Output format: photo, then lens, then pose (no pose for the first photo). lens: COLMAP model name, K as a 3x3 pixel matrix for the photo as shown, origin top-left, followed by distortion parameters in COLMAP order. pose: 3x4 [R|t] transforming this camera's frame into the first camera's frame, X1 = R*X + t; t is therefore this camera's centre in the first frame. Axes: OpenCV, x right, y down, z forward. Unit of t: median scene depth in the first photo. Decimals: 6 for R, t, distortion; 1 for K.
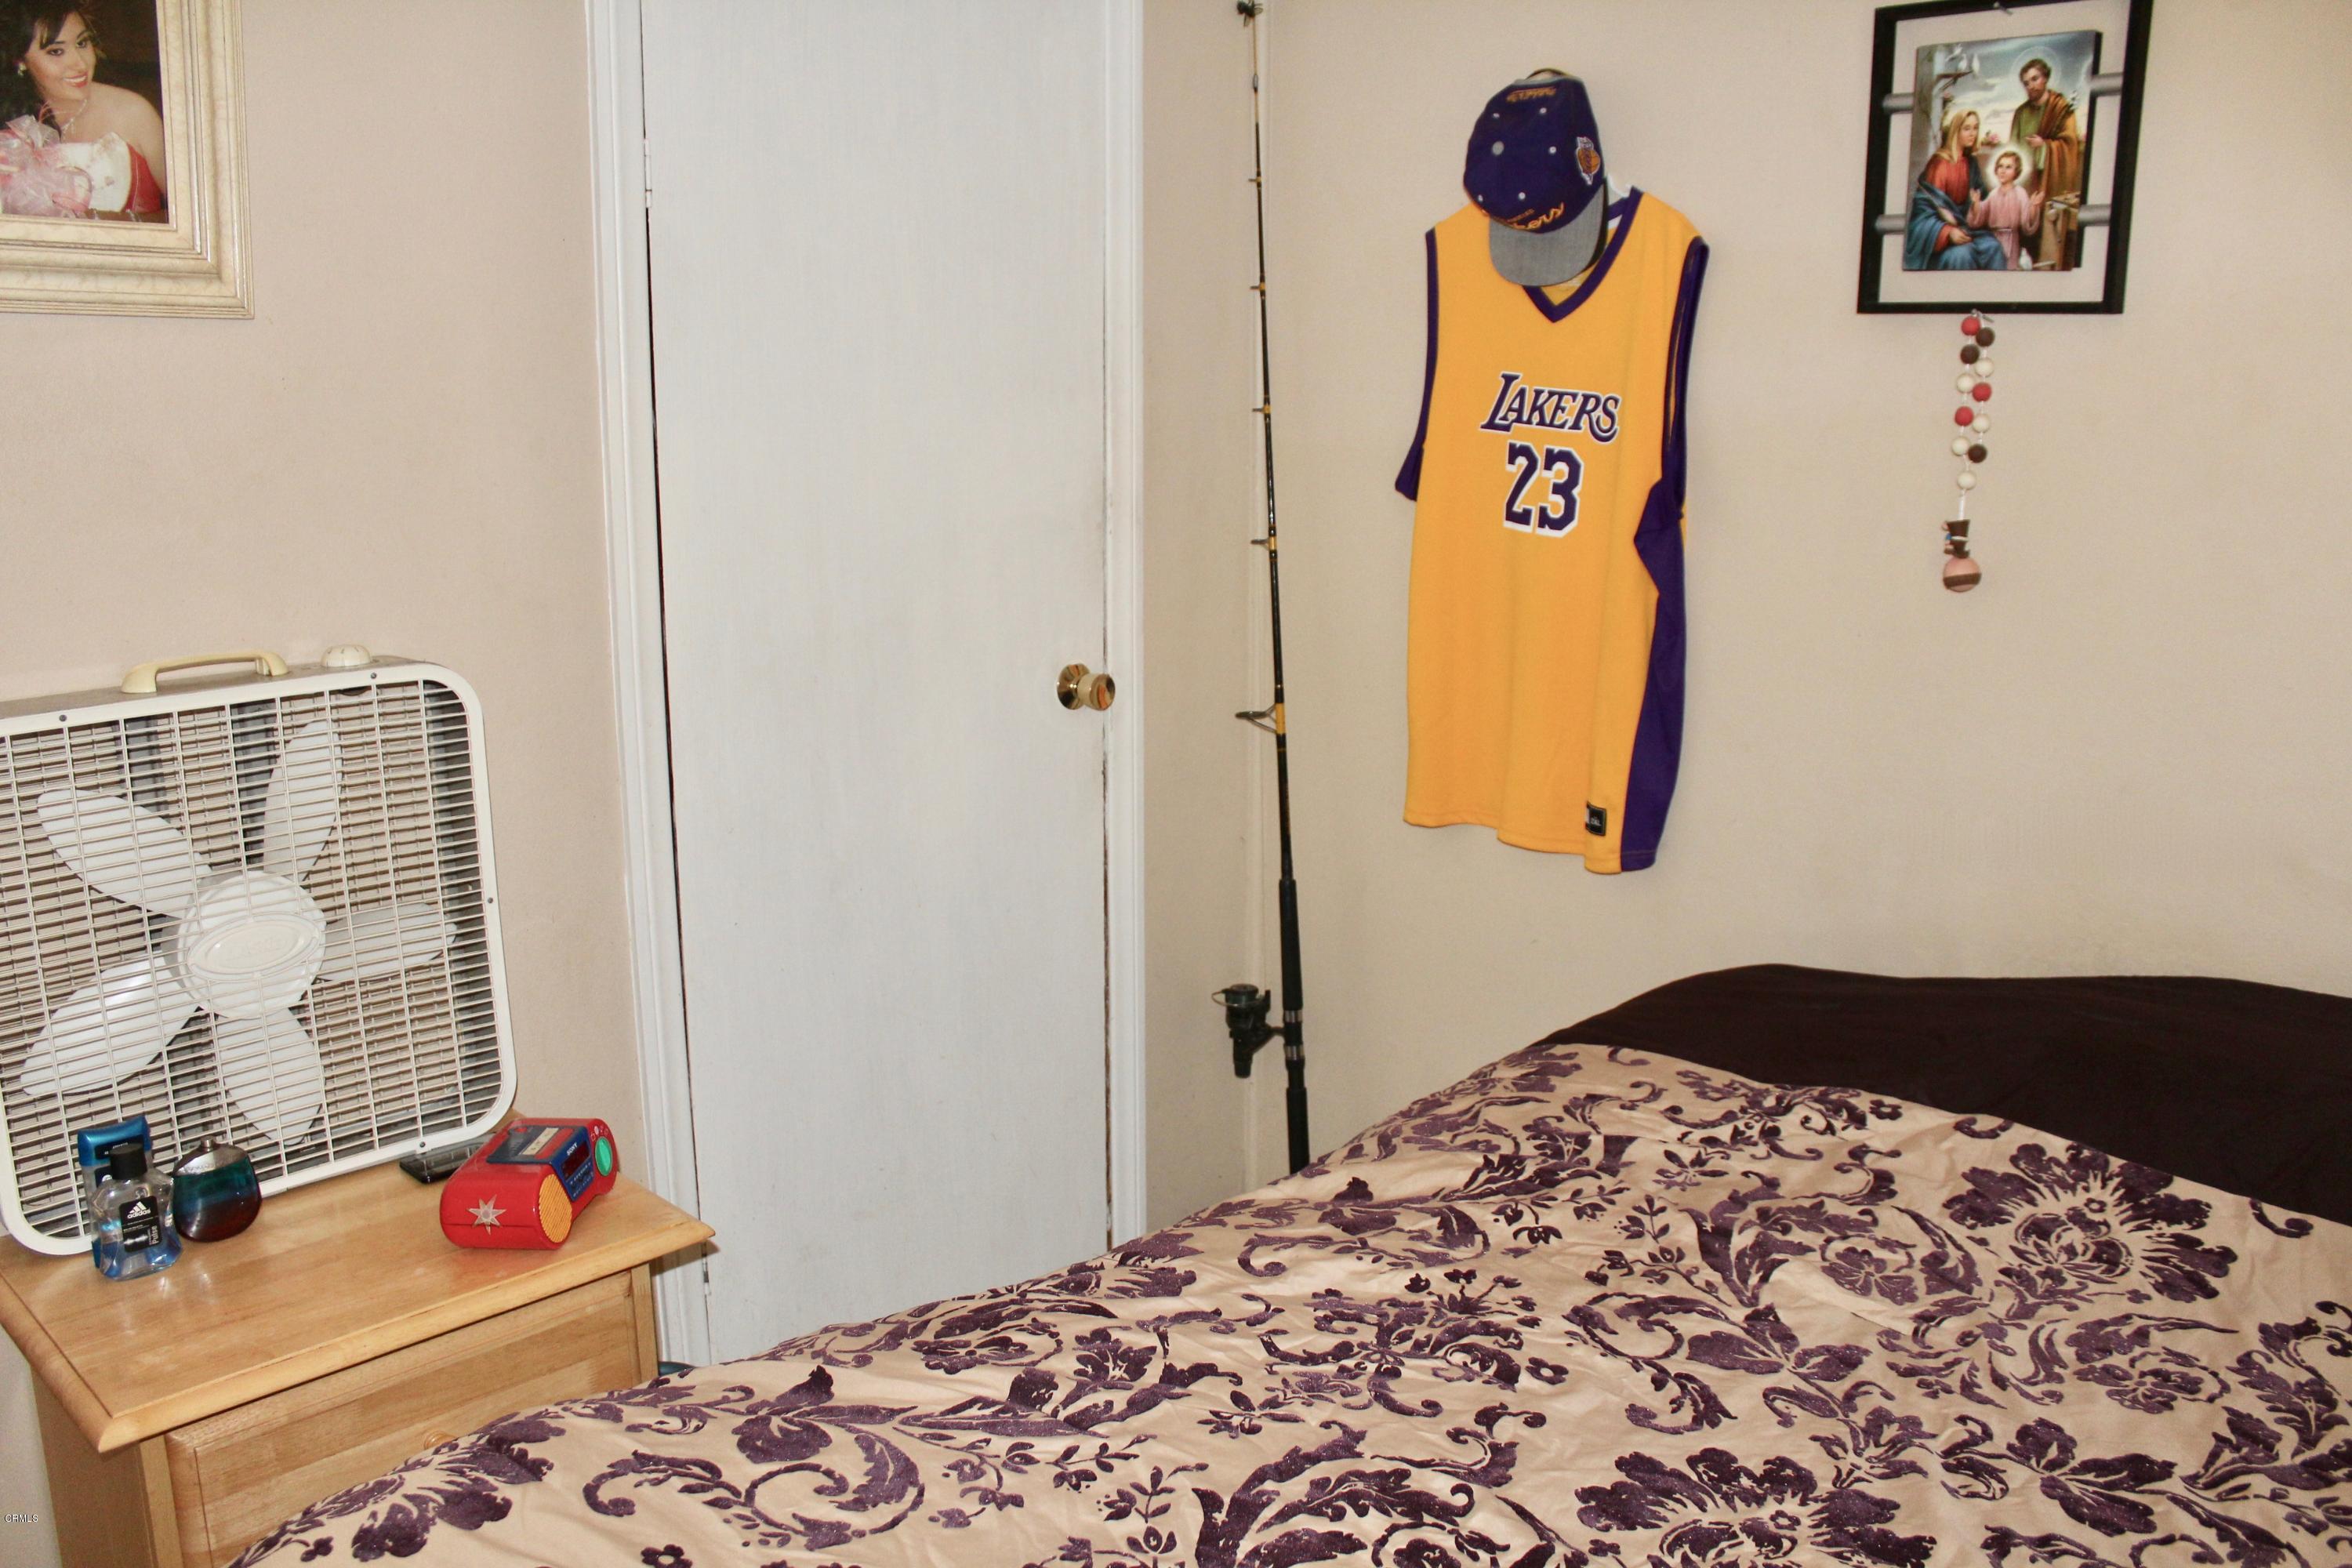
lens RADIAL K [[1958.3, 0, 1172.2], [0, 1958.3, 781.6], [0, 0, 1]] dist [-0.157519, 0.151513]
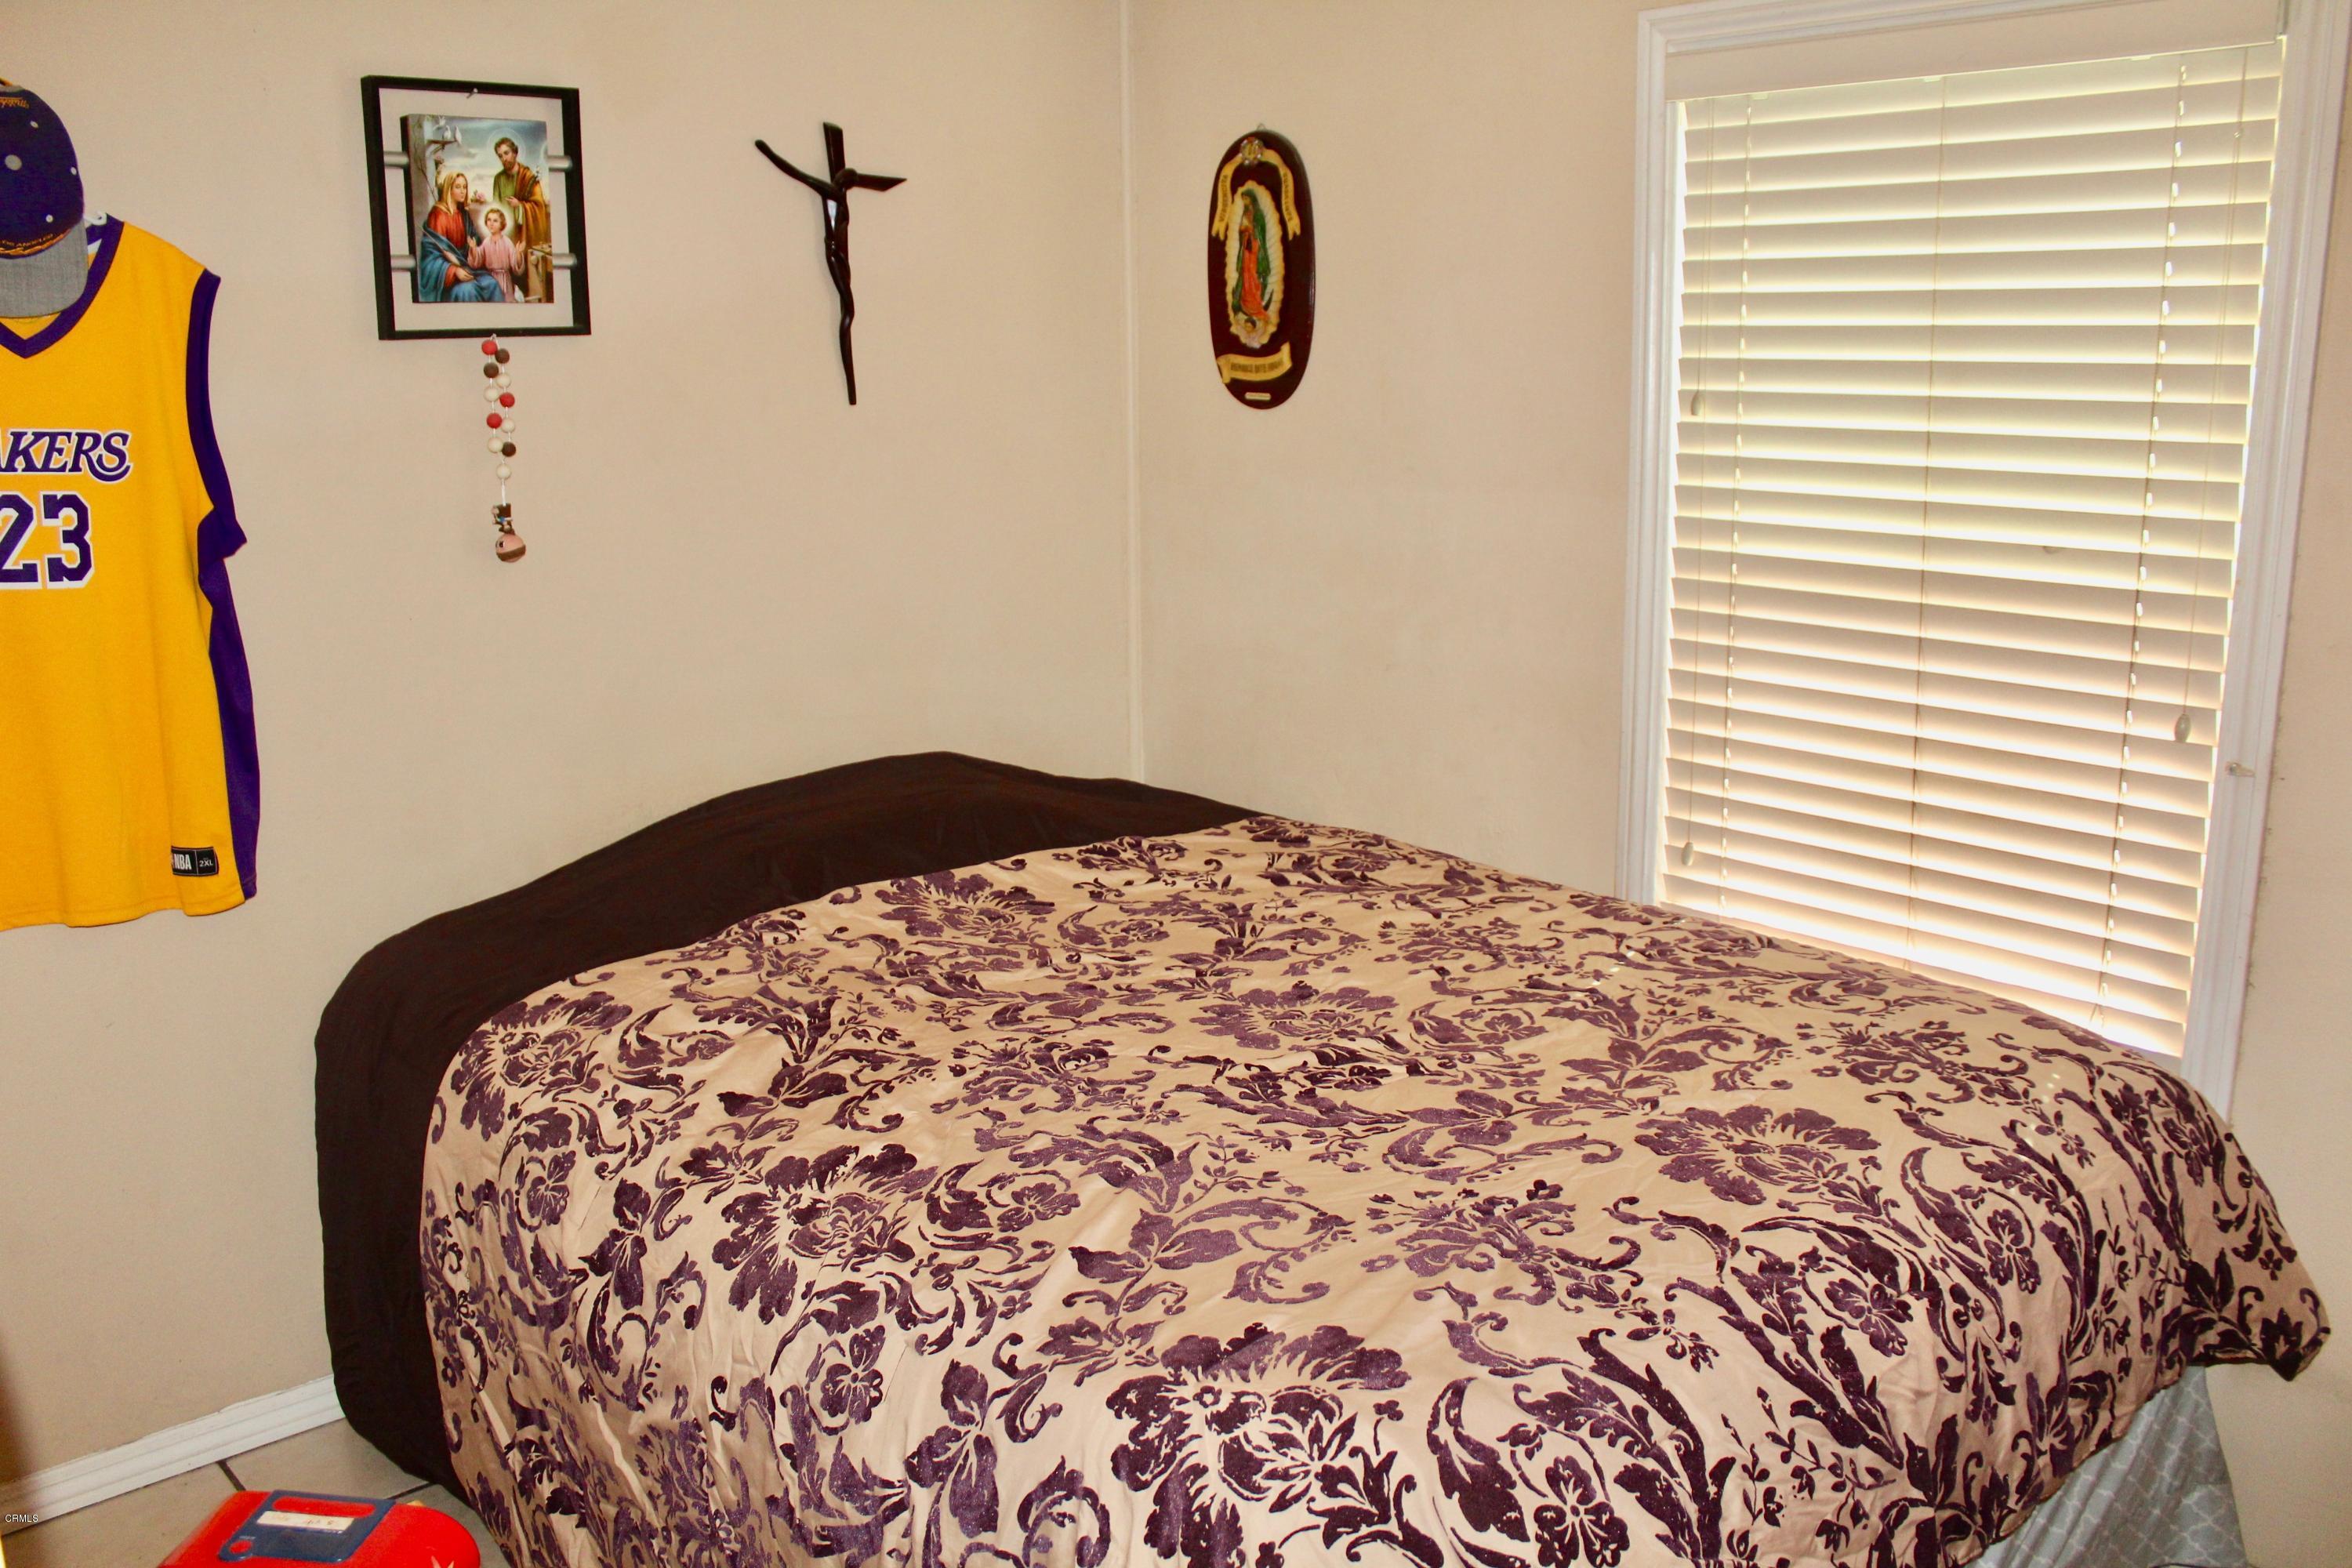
lens RADIAL K [[1958.3, 0, 1172.2], [0, 1958.3, 781.6], [0, 0, 1]] dist [-0.157519, 0.151513]
pose [[0.044940, -0.217691, 0.974983, -0.835969], [0.232708, 0.951401, 0.201699, -0.119724], [-0.971508, 0.217822, 0.093414, 0.519024]]
